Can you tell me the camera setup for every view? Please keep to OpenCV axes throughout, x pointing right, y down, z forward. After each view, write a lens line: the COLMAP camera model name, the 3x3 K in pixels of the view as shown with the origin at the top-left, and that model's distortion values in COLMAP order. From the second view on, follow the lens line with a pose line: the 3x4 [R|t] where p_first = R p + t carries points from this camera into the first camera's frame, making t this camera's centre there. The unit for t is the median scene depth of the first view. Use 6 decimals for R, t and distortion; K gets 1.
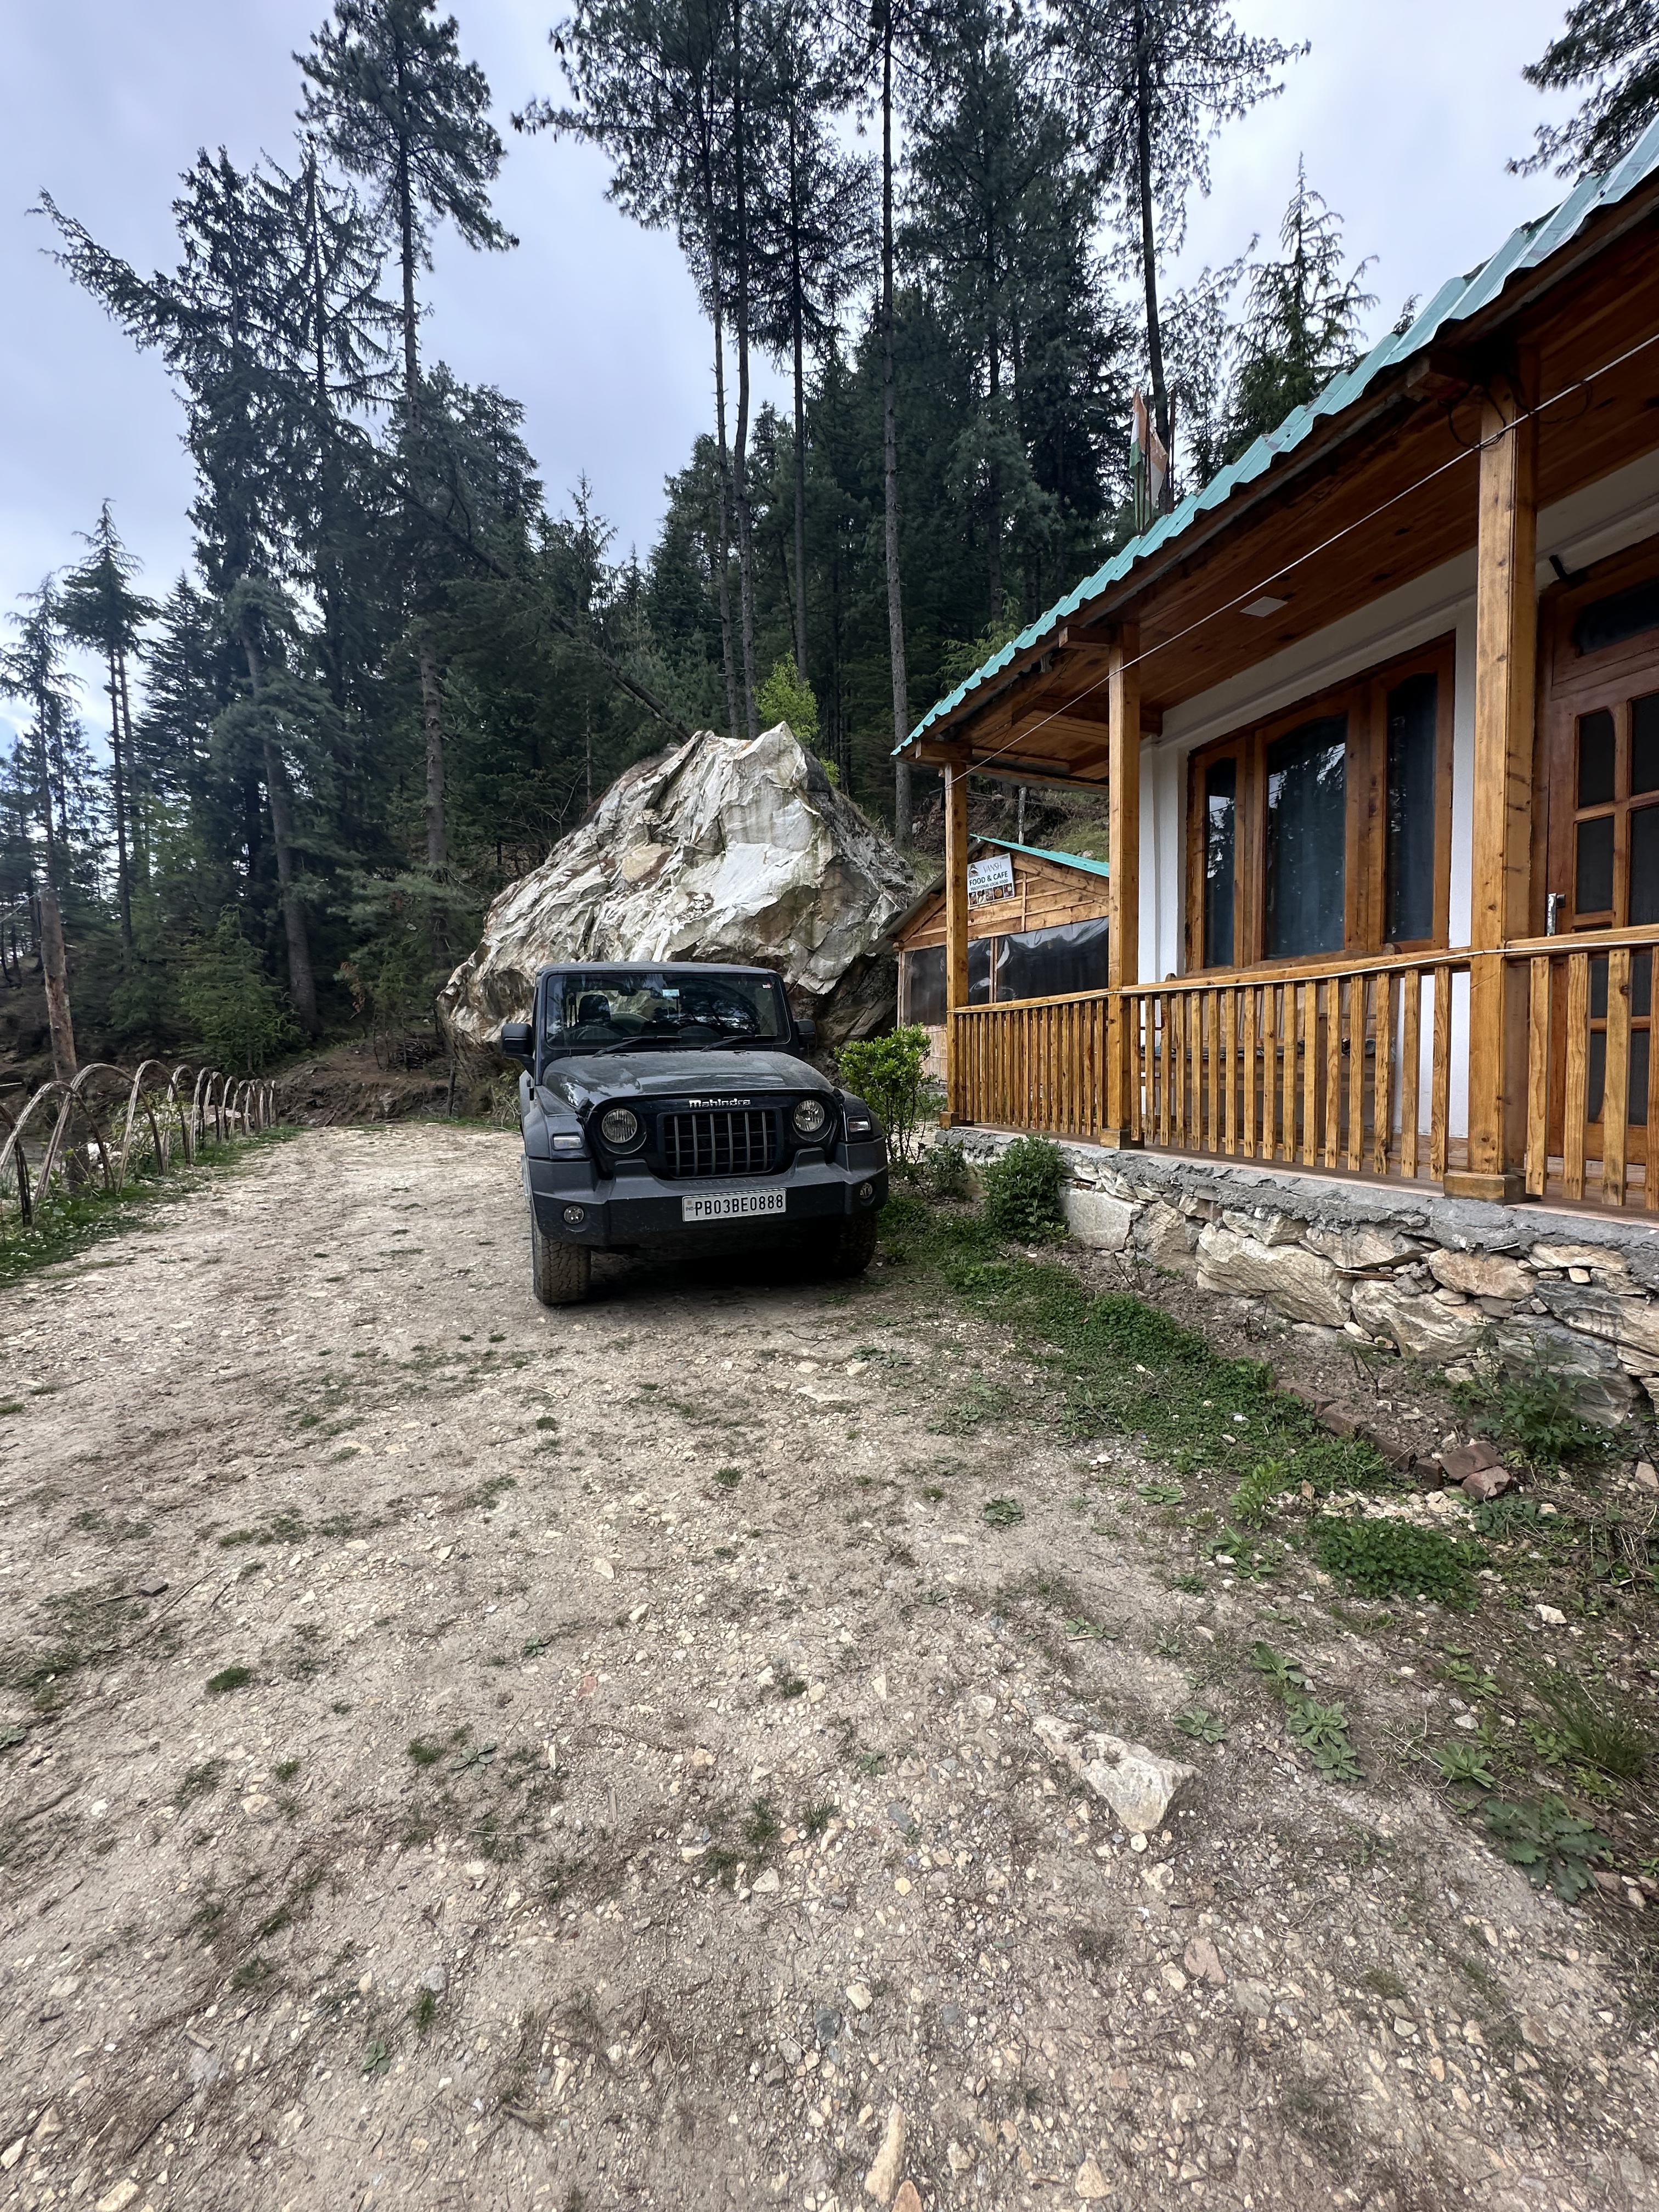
lens RADIAL K [[881.7, 0, 829.5], [0, 881.7, 1106.0], [0, 0, 1]] dist [-0.000621, -0.000107]
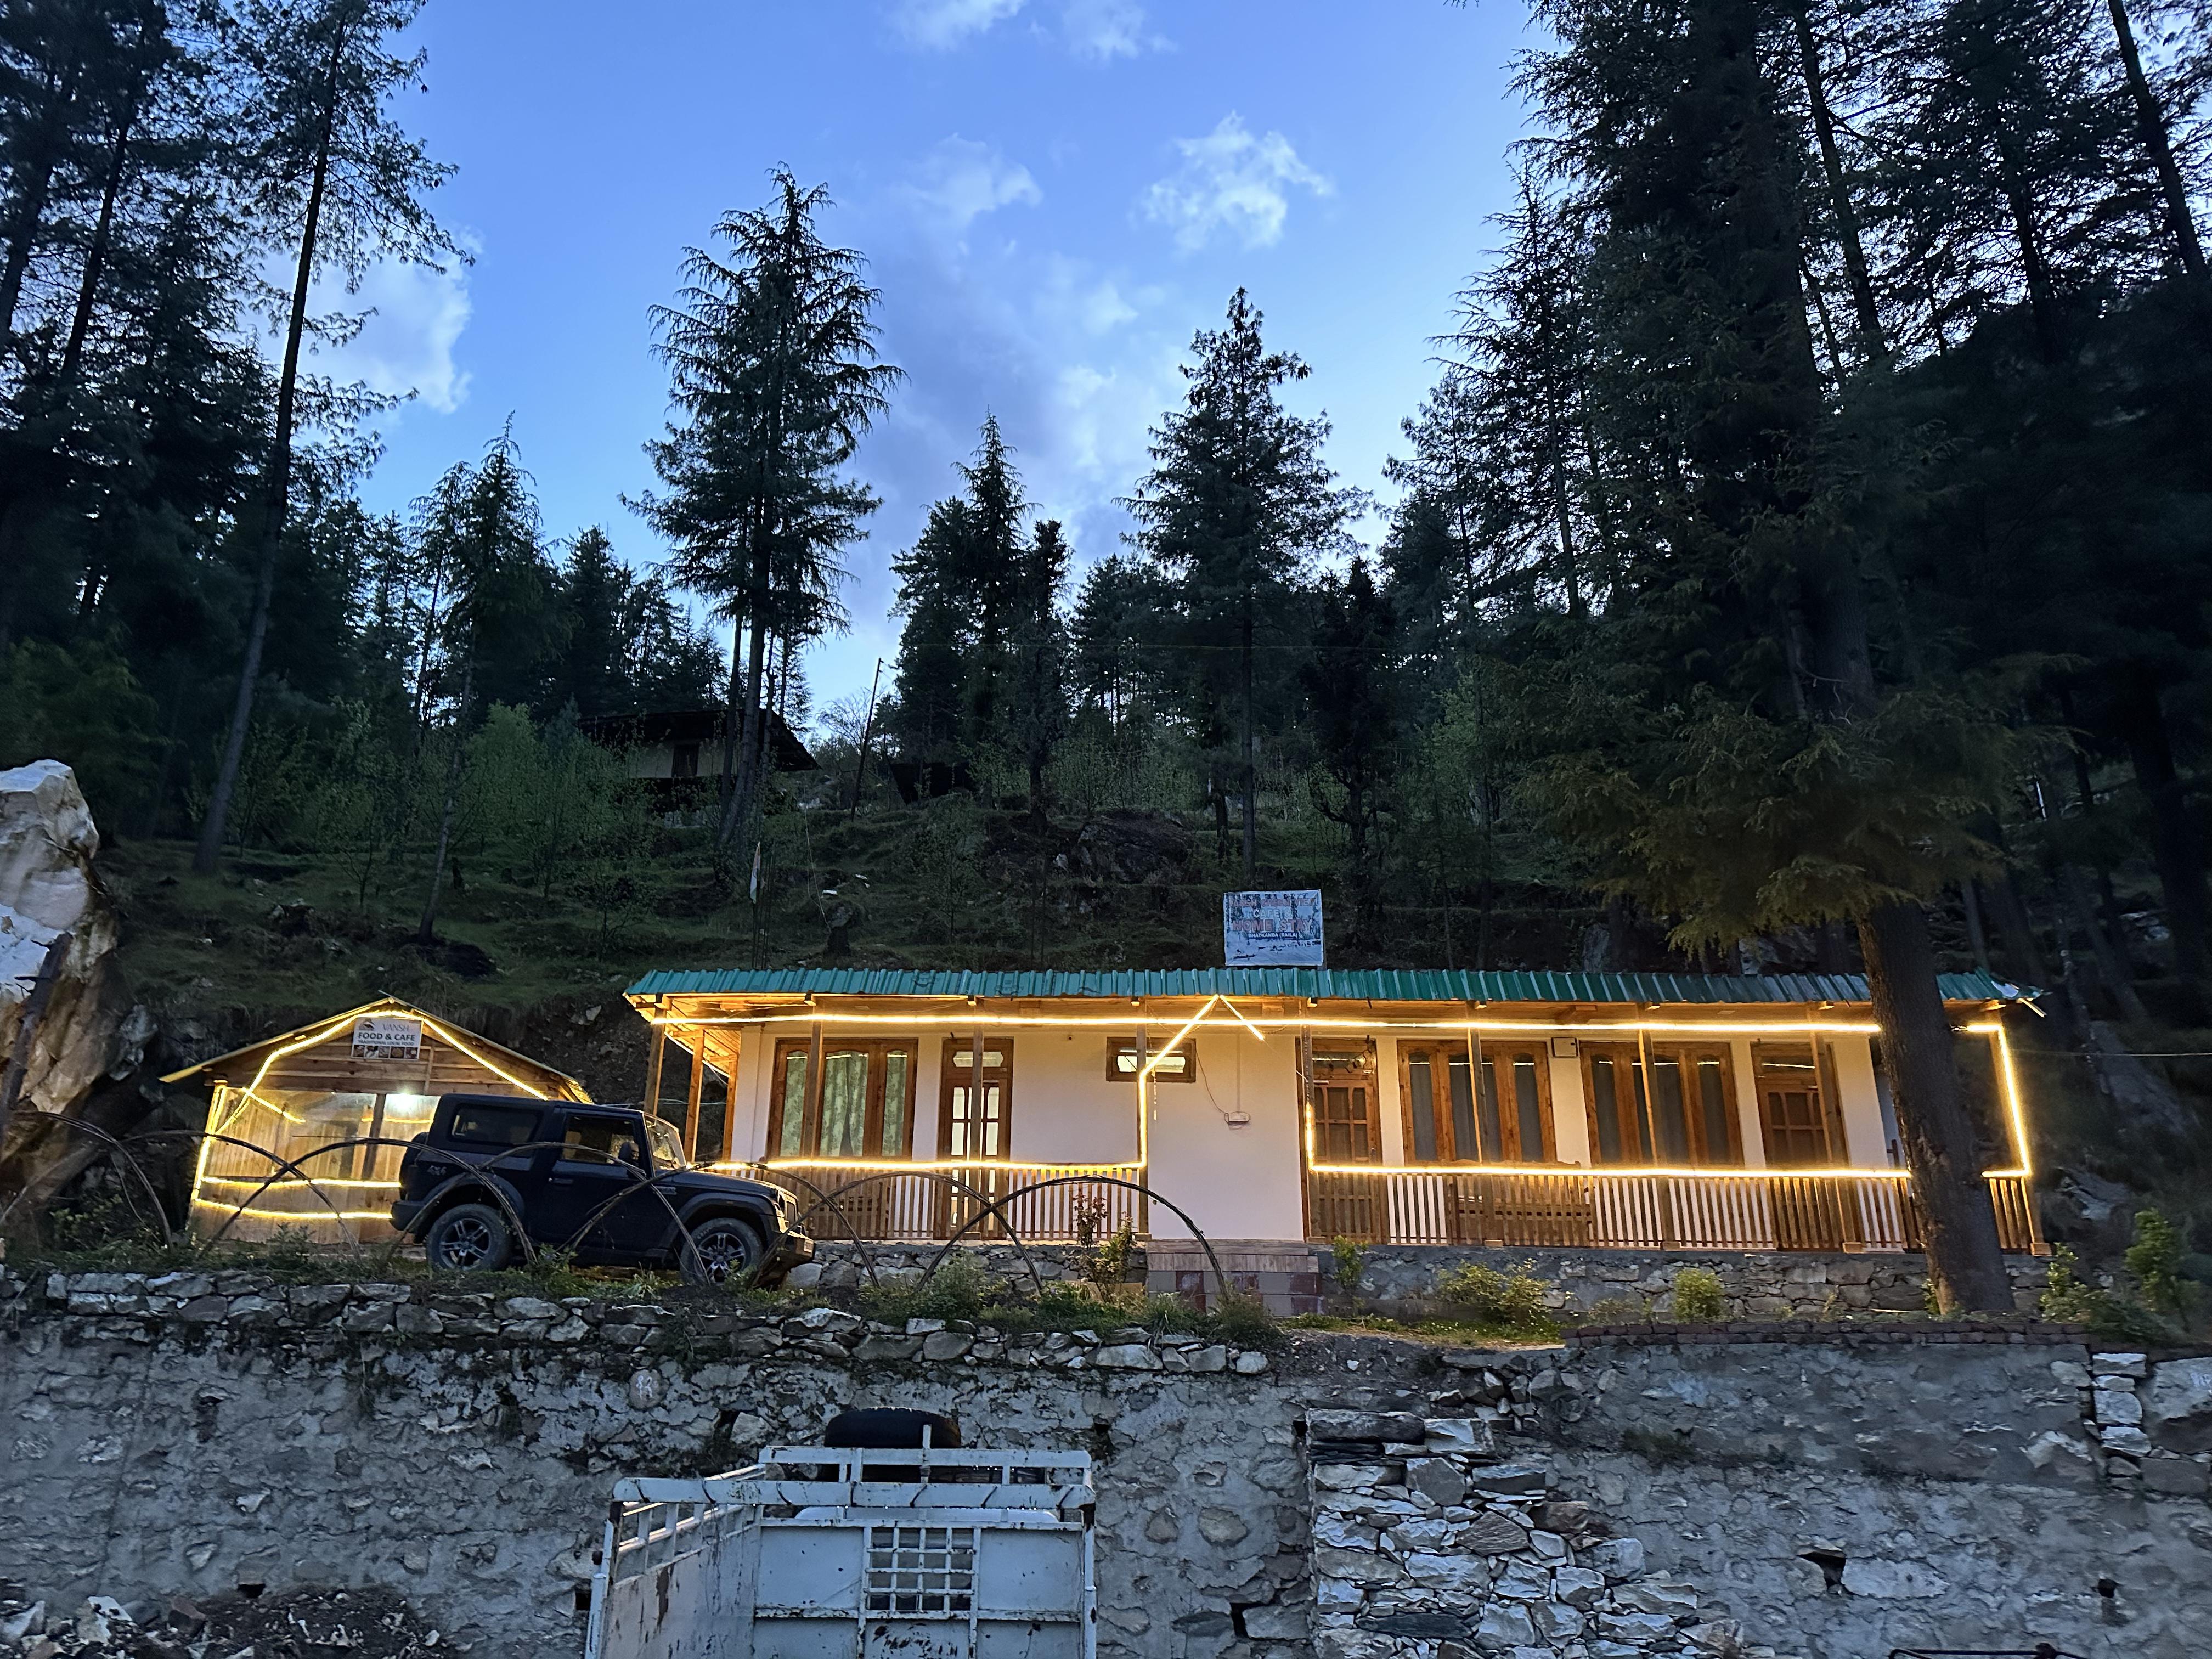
lens RADIAL K [[1556.3, 0, 1103.8], [0, 1556.3, 805.4], [0, 0, 1]] dist [0.001615, 0.002065]
pose [[0.381889, 0.322195, 0.866228, -0.915294], [0.036890, 0.931204, -0.362627, 0.141973], [-0.923472, 0.170438, 0.343731, -0.342244]]
